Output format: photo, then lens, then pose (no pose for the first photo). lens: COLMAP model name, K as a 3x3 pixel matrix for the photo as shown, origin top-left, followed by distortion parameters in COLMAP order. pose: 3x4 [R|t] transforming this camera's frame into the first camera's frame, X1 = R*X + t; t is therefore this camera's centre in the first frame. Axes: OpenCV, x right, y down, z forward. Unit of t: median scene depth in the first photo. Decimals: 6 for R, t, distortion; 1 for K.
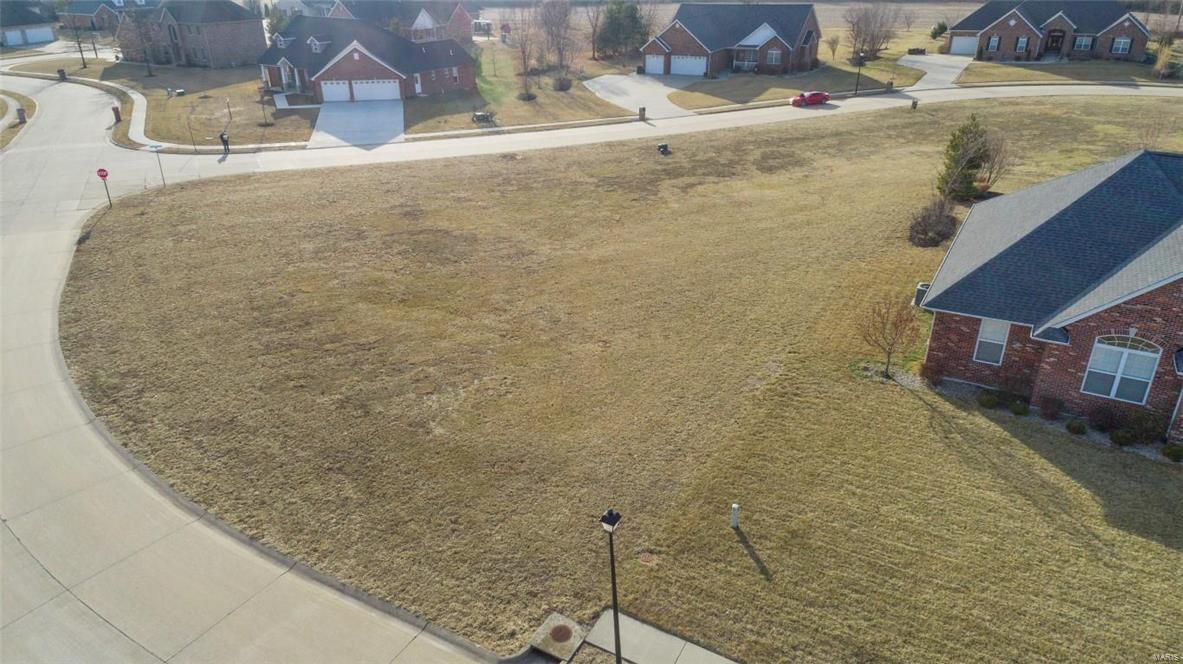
lens RADIAL K [[771.0, 0, 588.8], [0, 771.0, 331.6], [0, 0, 1]] dist [0.178825, -0.171234]
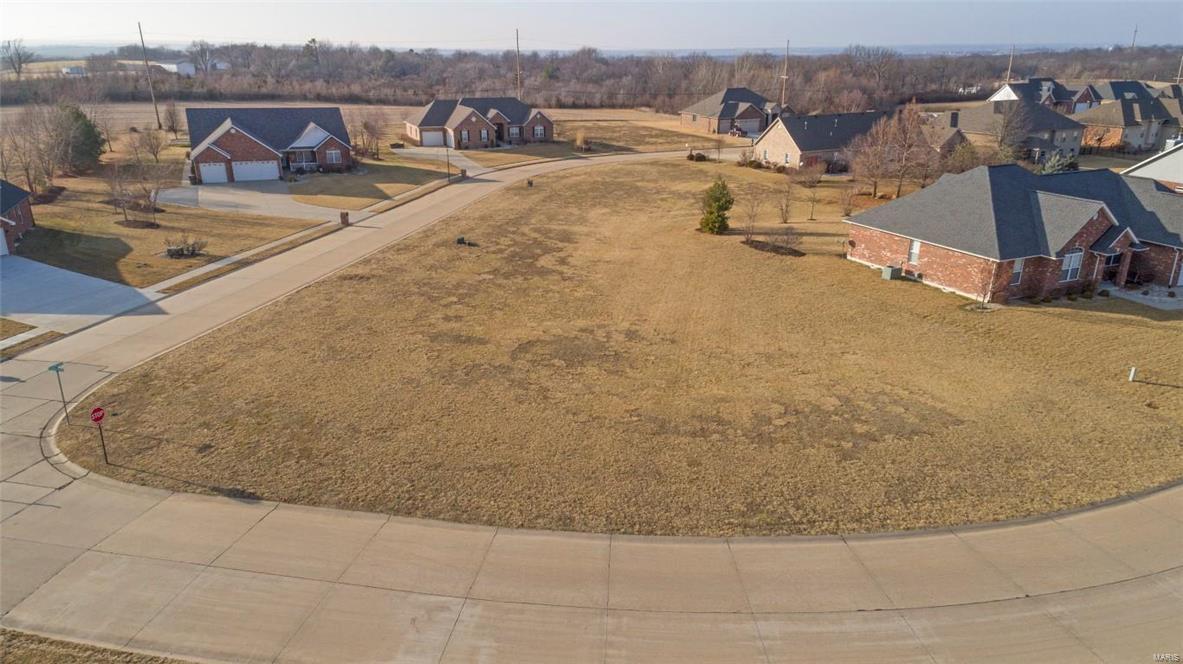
lens RADIAL K [[771.0, 0, 588.8], [0, 771.0, 331.6], [0, 0, 1]] dist [0.178825, -0.171234]
pose [[0.599788, -0.260889, 0.756433, -0.497011], [0.340419, 0.938731, 0.053838, -0.096471], [-0.724133, 0.225213, 0.651851, 0.183381]]
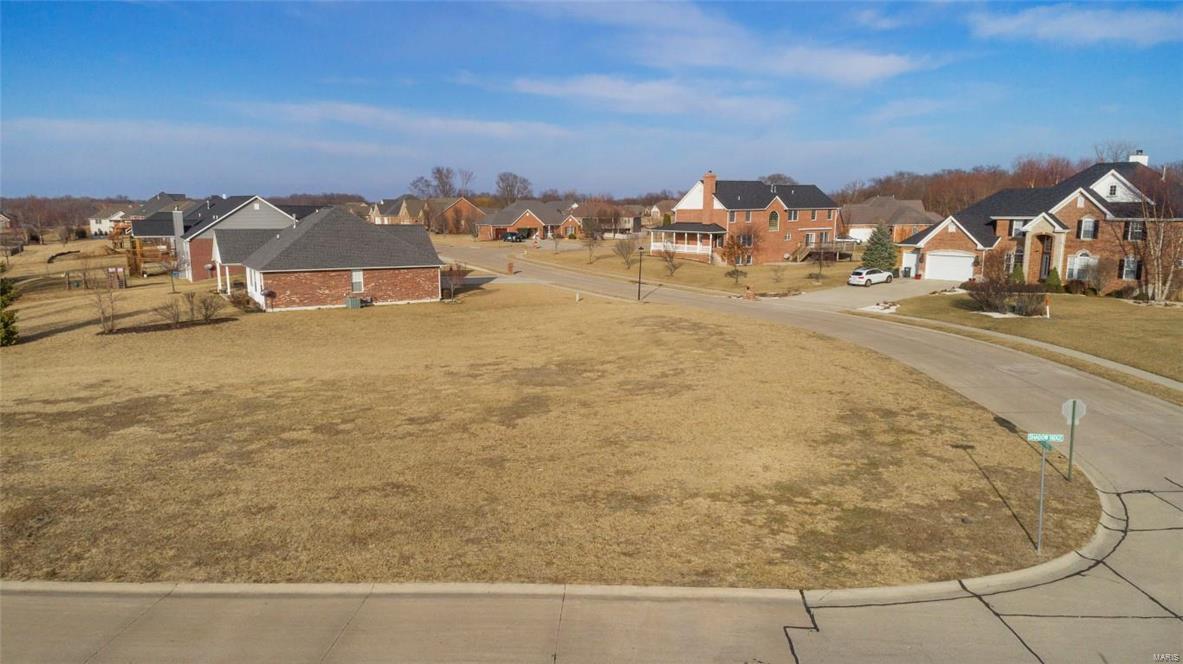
lens RADIAL K [[771.0, 0, 588.8], [0, 771.0, 331.6], [0, 0, 1]] dist [0.178825, -0.171234]
pose [[-0.876078, -0.067175, 0.477467, -0.346179], [0.215126, 0.831768, 0.511744, -0.313920], [-0.431519, 0.551043, -0.714243, 0.849669]]
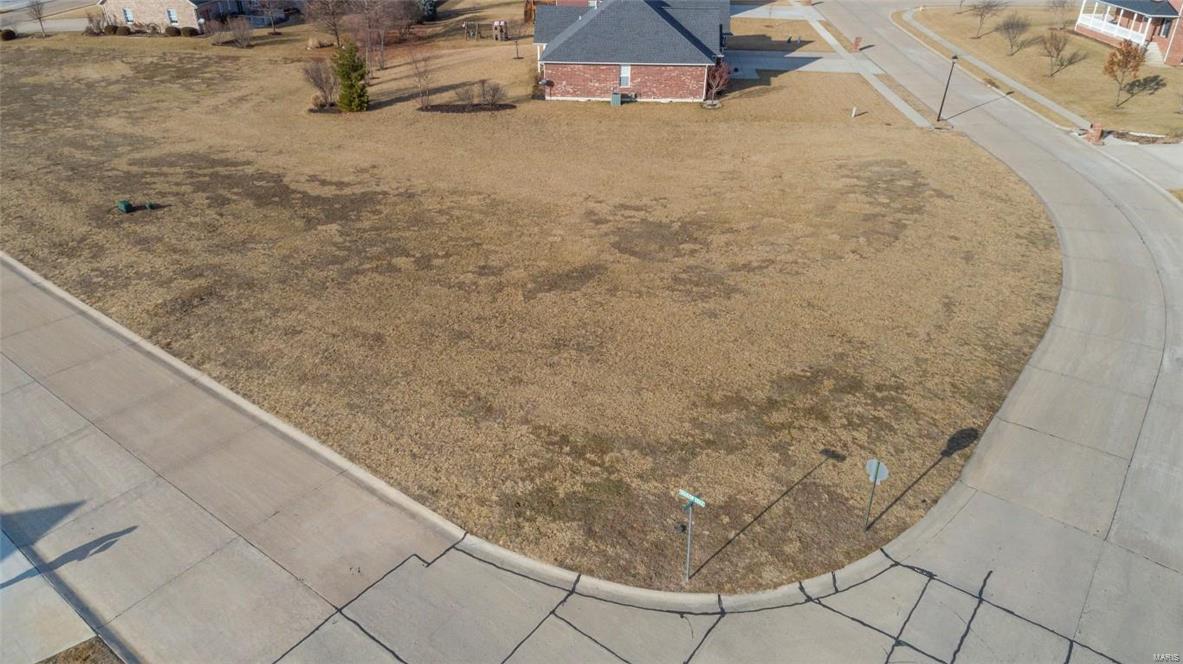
lens RADIAL K [[771.0, 0, 588.8], [0, 771.0, 331.6], [0, 0, 1]] dist [0.178825, -0.171234]
pose [[-0.453429, -0.435679, 0.777551, -0.495836], [0.382111, 0.693126, 0.611201, -0.336184], [-0.805229, 0.574247, -0.147806, 0.685176]]
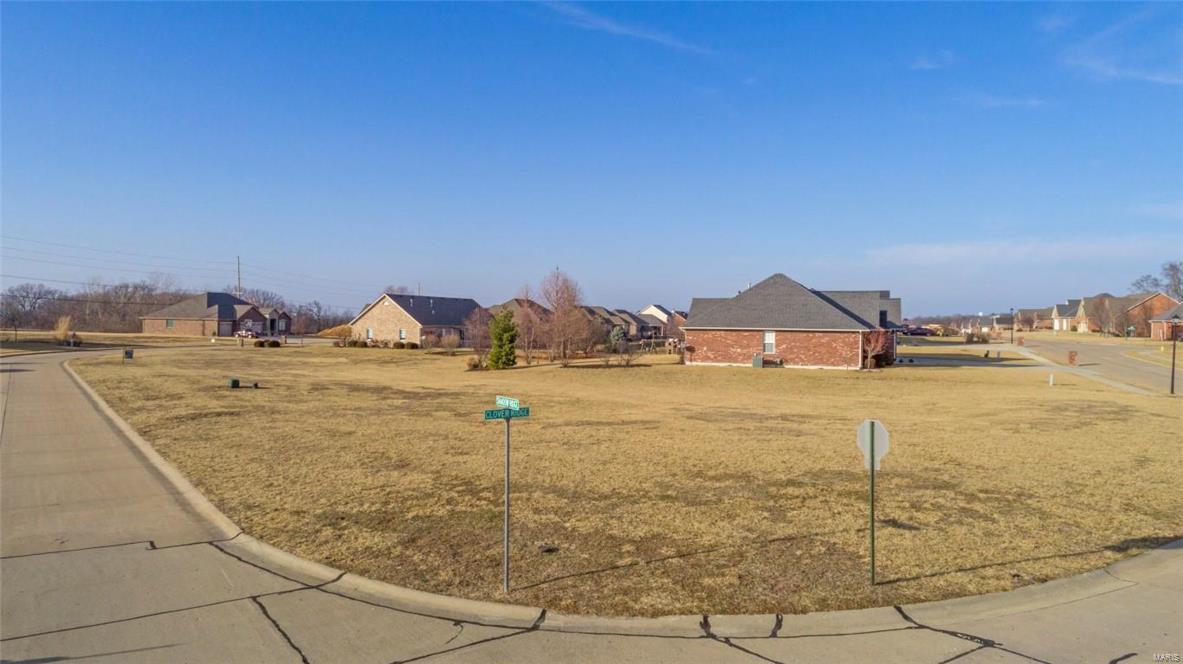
lens RADIAL K [[771.0, 0, 588.8], [0, 771.0, 331.6], [0, 0, 1]] dist [0.178825, -0.171234]
pose [[-0.175302, -0.009108, 0.984473, -0.489819], [0.414806, 0.906185, 0.082247, -0.167128], [-0.892864, 0.422783, -0.155078, 0.657982]]
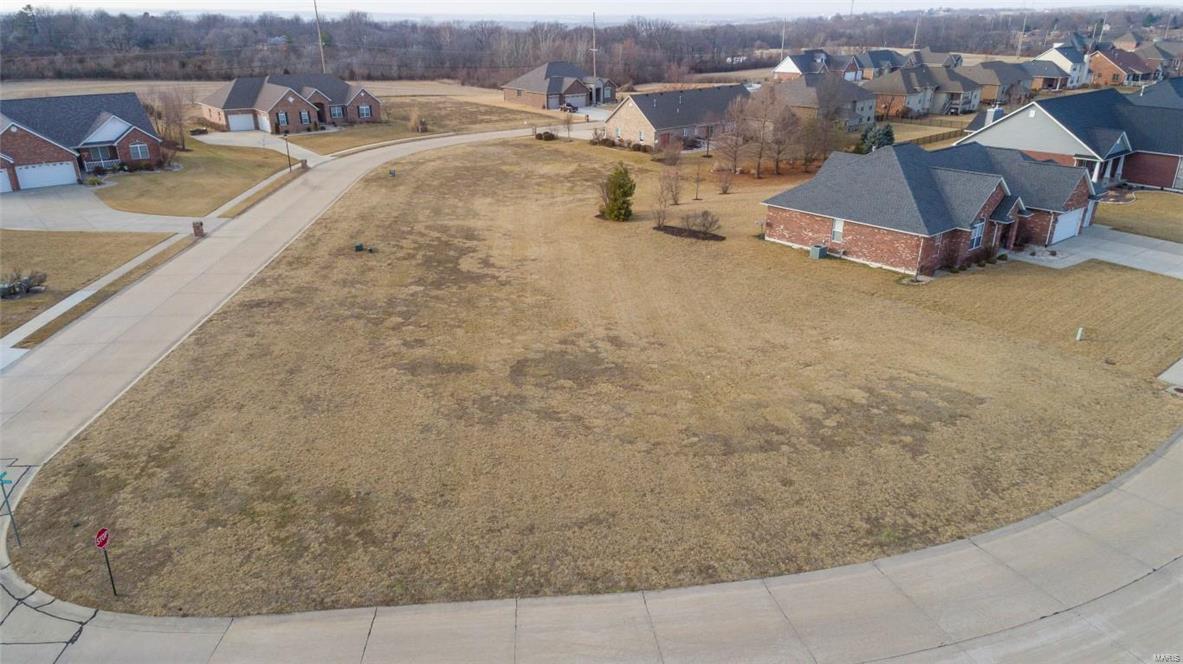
lens RADIAL K [[771.0, 0, 588.8], [0, 771.0, 331.6], [0, 0, 1]] dist [0.178825, -0.171234]
pose [[0.357580, -0.340106, 0.869750, -0.527319], [0.402477, 0.896520, 0.185104, -0.167728], [-0.842703, 0.283865, 0.457463, 0.296065]]
